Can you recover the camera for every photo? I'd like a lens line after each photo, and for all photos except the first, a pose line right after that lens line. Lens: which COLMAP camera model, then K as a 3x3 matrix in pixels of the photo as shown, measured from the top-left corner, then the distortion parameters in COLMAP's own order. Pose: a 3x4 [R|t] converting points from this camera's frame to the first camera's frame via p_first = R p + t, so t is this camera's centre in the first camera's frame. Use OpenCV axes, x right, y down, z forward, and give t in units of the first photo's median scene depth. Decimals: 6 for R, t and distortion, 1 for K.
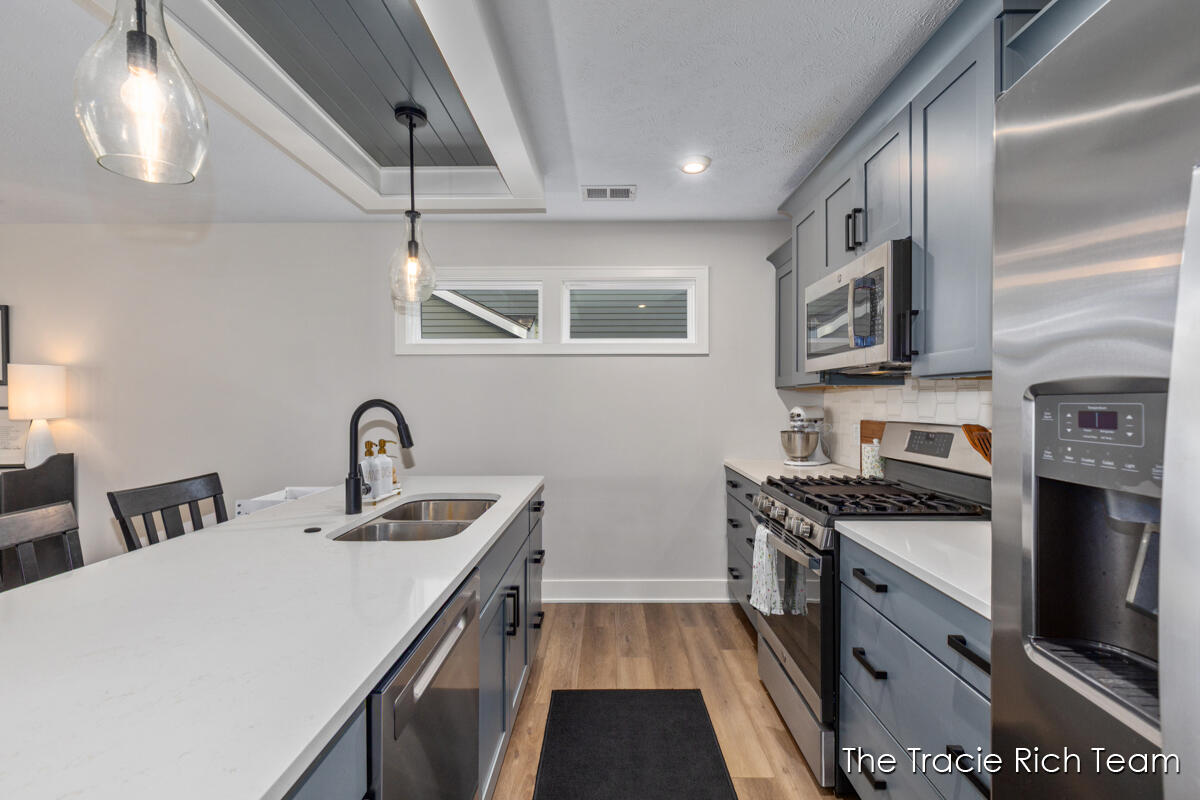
lens RADIAL K [[540.0, 0, 606.0], [0, 540.0, 400.4], [0, 0, 1]] dist [0.006043, -0.001245]
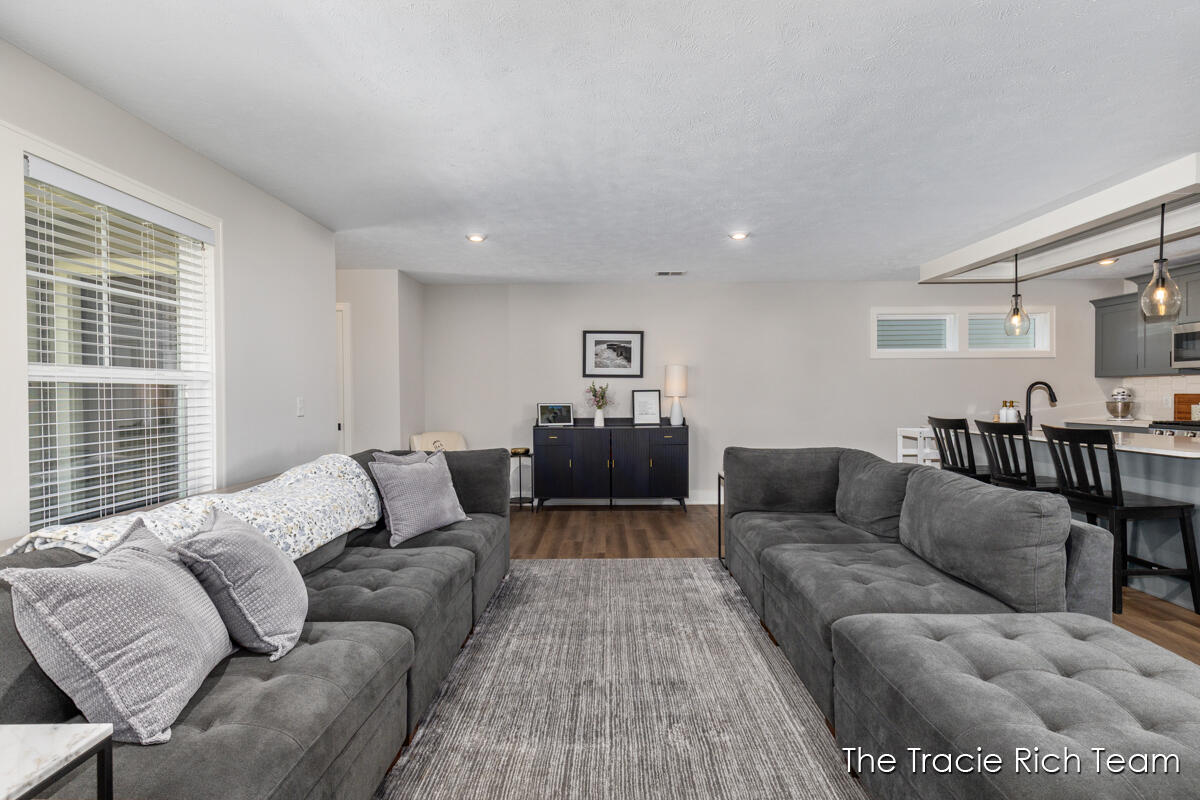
lens RADIAL K [[540.0, 0, 606.0], [0, 540.0, 400.4], [0, 0, 1]] dist [0.006043, -0.001245]
pose [[0.999985, -0.005008, -0.002384, -1.863226], [0.005041, 0.999889, 0.014017, 0.030296], [0.002313, -0.014028, 0.999899, -1.089044]]
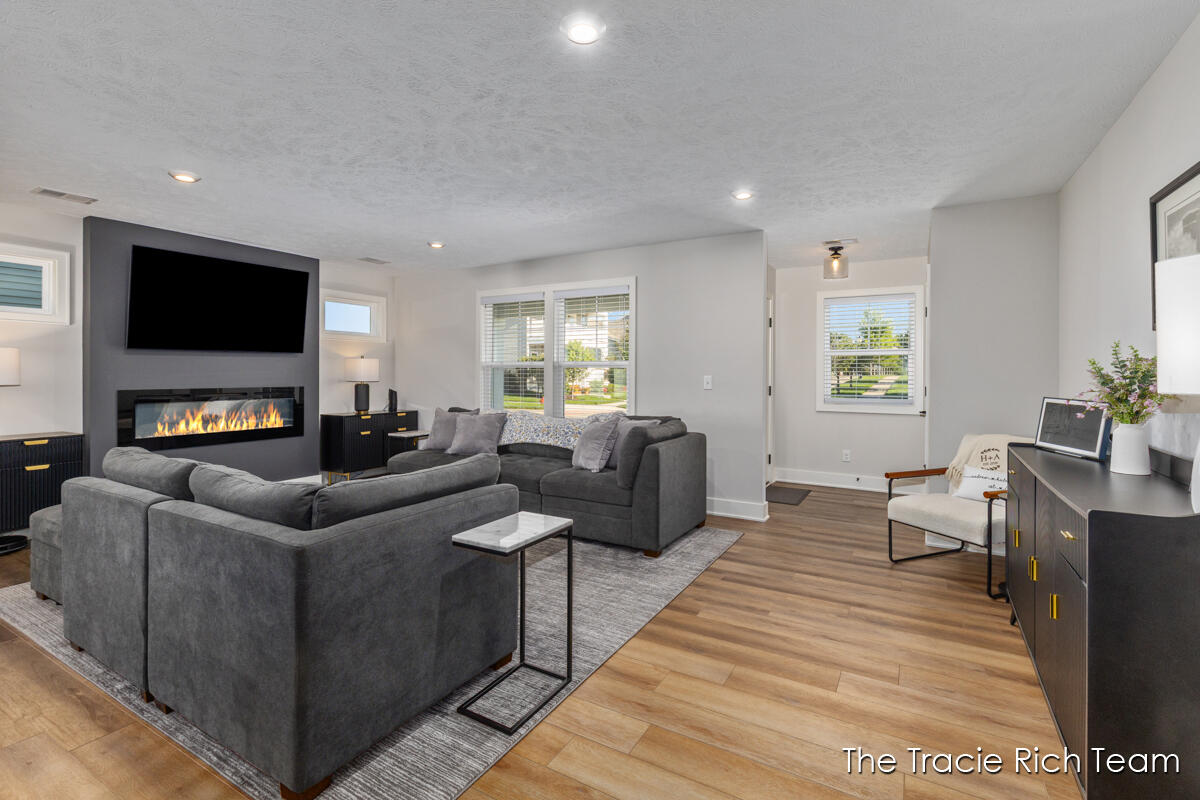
lens RADIAL K [[540.0, 0, 606.0], [0, 540.0, 400.4], [0, 0, 1]] dist [0.006043, -0.001245]
pose [[-0.504618, 0.043026, -0.862270, -0.768981], [-0.008979, 0.998442, 0.055075, 0.018626], [0.863296, 0.035534, -0.503445, 1.219175]]
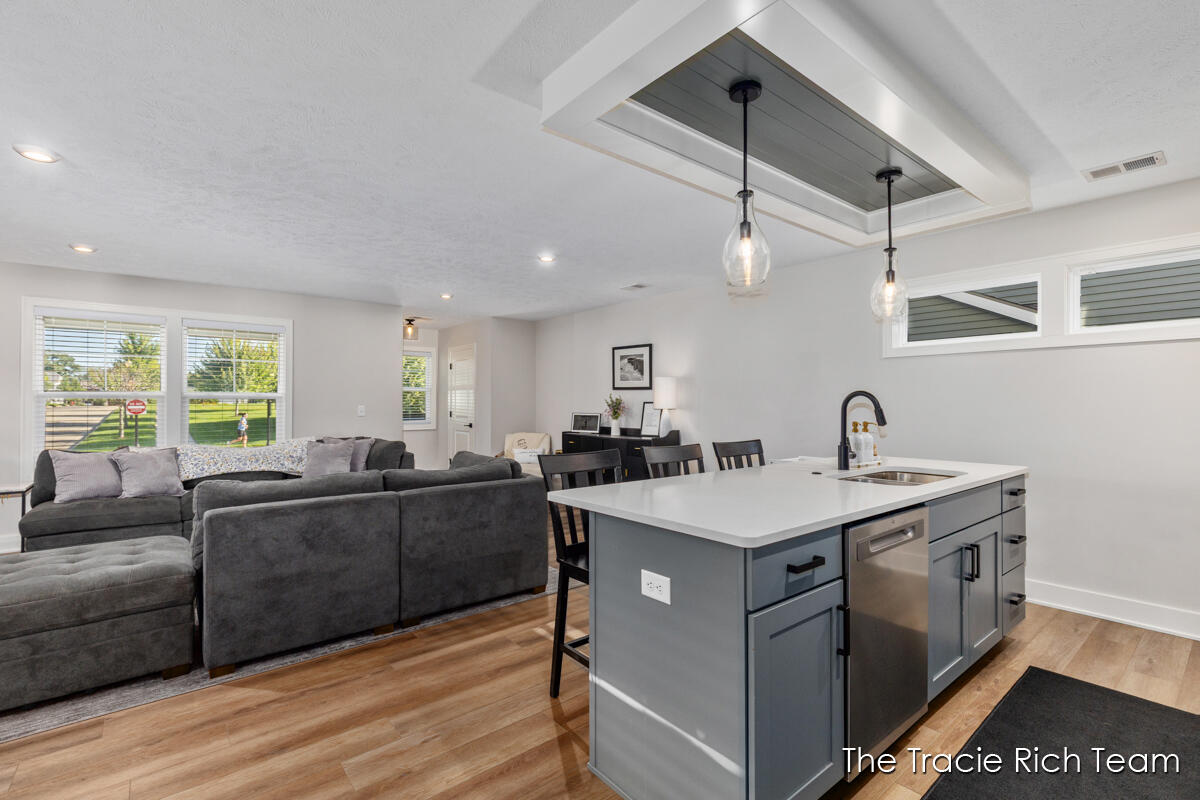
lens RADIAL K [[540.0, 0, 606.0], [0, 540.0, 400.4], [0, 0, 1]] dist [0.006043, -0.001245]
pose [[0.643820, -0.001748, -0.765175, 0.185822], [-0.006474, 0.999949, -0.007732, 0.031749], [0.765150, 0.009932, 0.643775, -0.335738]]
